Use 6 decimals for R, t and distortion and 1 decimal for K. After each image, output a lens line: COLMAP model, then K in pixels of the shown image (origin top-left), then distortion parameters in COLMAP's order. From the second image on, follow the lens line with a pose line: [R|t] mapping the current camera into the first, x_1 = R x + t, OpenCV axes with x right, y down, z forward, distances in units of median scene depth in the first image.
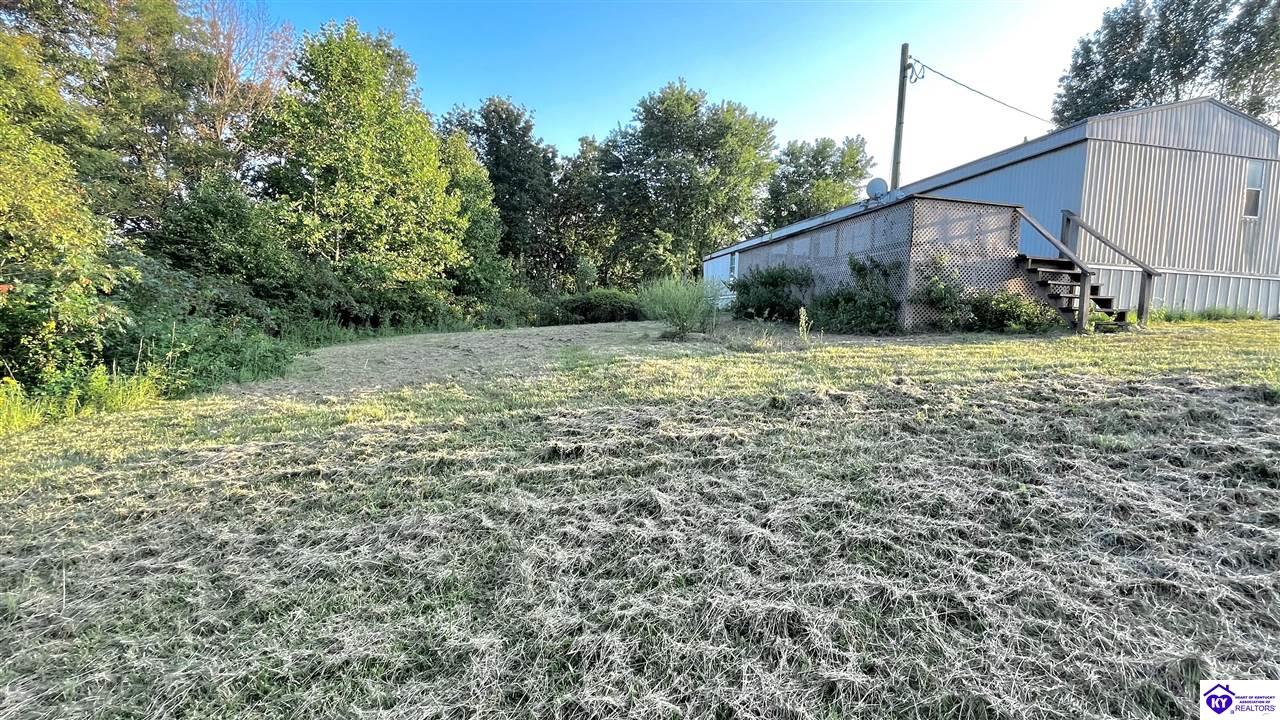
lens RADIAL K [[568.5, 0, 638.9], [0, 568.5, 365.4], [0, 0, 1]] dist [-0.001891, -0.000173]
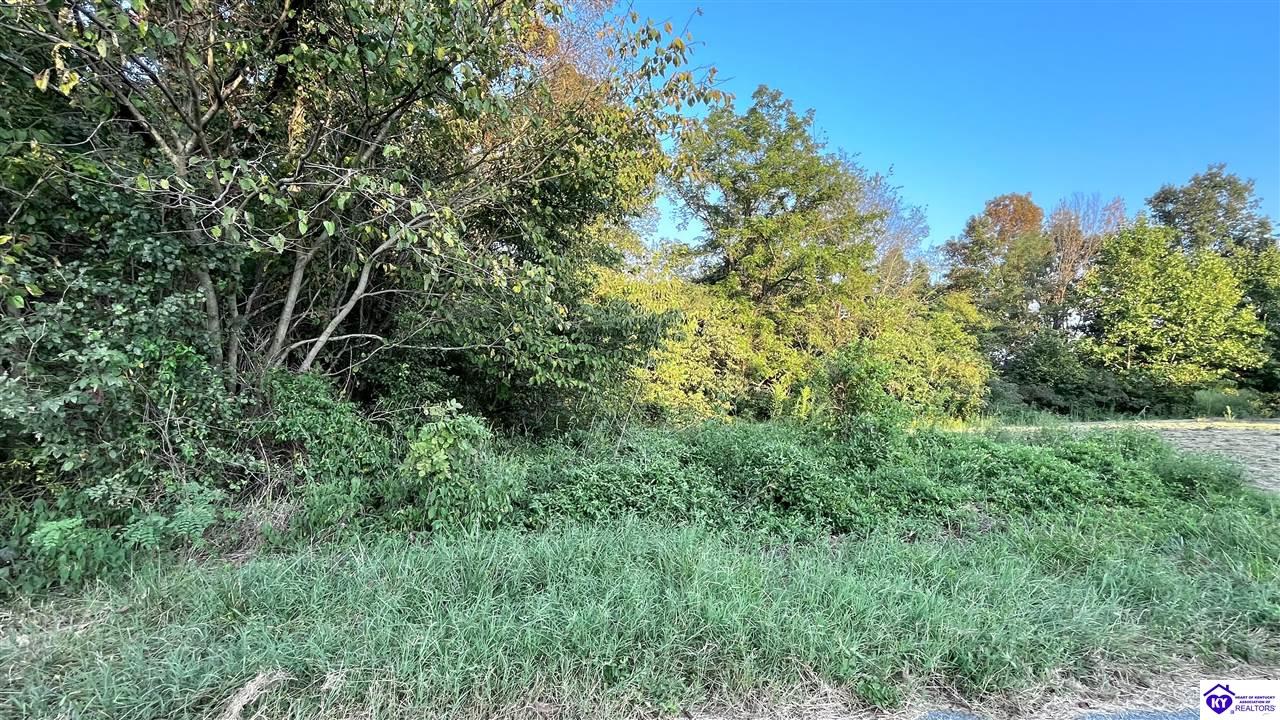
lens RADIAL K [[568.5, 0, 639.8], [0, 568.5, 354.6], [0, 0, 1]] dist [-0.001891, -0.000173]
pose [[0.242585, -0.060325, -0.968253, 0.816133], [-0.109233, 0.990019, -0.089048, 0.066514], [0.963961, 0.127367, 0.233575, -0.789505]]
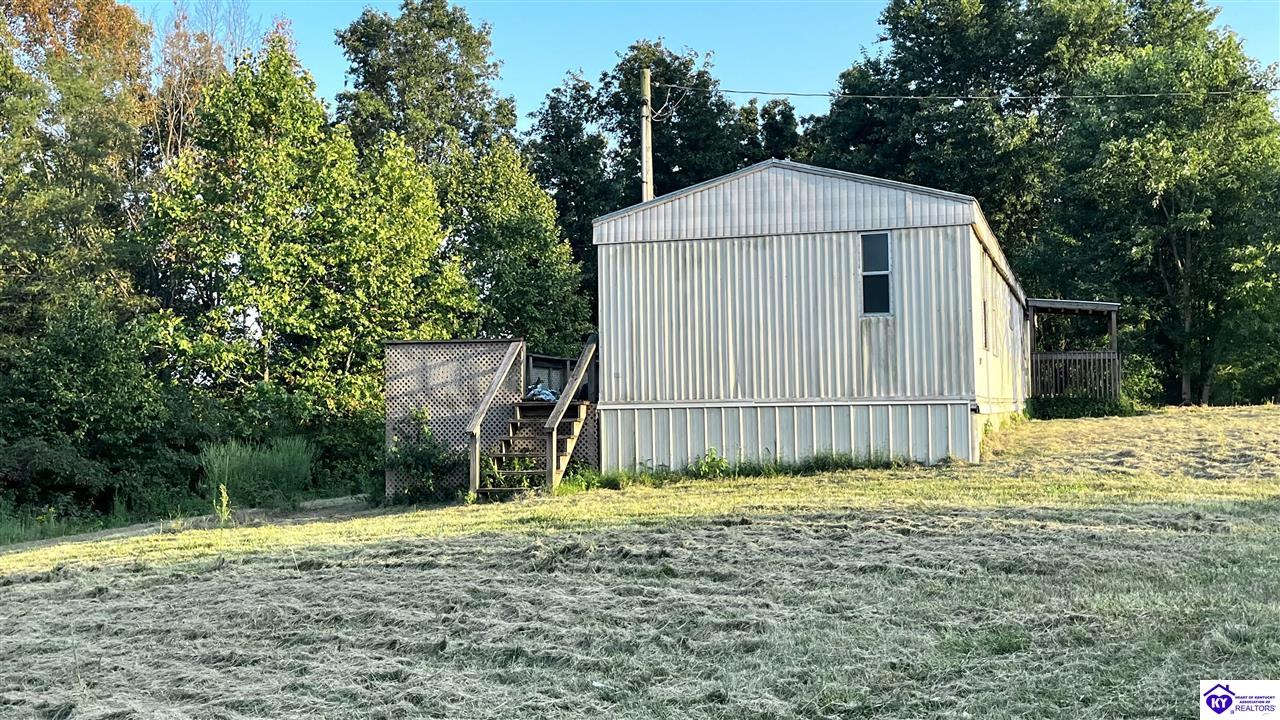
lens RADIAL K [[1348.9, 0, 639.8], [0, 1348.9, 360.0], [0, 0, 1]] dist [0.017542, 0.000000]
pose [[0.891087, -0.075155, -0.447567, 0.776213], [0.016233, 0.990840, -0.134061, 0.000748], [0.453543, 0.112195, 0.884144, -0.267935]]
